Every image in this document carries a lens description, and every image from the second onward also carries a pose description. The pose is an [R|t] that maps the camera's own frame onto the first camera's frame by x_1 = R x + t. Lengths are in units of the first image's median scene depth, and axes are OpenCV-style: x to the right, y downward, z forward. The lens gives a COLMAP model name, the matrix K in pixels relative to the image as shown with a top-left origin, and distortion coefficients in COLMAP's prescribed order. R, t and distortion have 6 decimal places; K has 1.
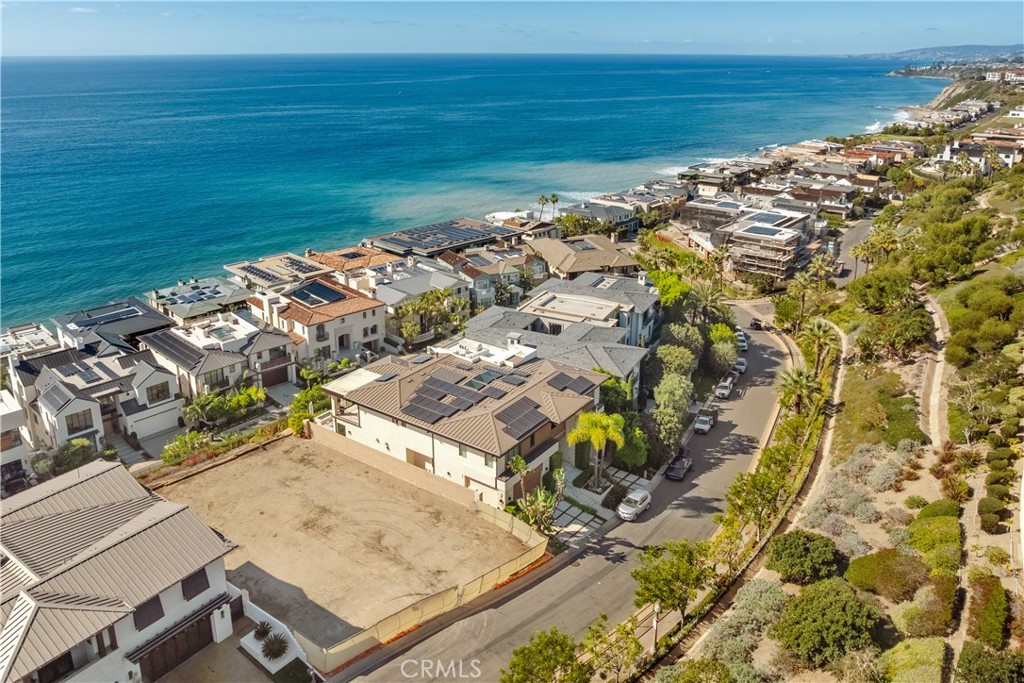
lens RADIAL K [[756.0, 0, 526.3], [0, 756.0, 286.3], [0, 0, 1]] dist [-0.025260, -0.031476]
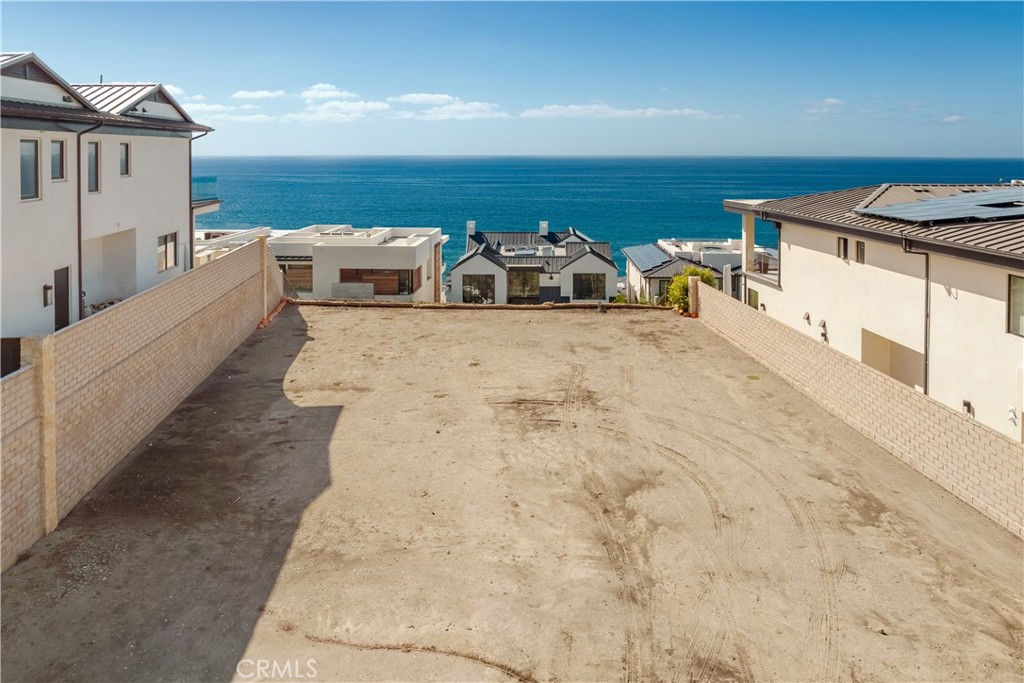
lens RADIAL K [[749.9, 0, 526.2], [0, 749.9, 184.5], [0, 0, 1]] dist [-0.035524, -0.001953]
pose [[0.648699, 0.014324, -0.760910, 0.001191], [-0.226936, 0.957978, -0.175436, 0.210758], [0.726422, 0.286483, 0.624690, 0.557960]]
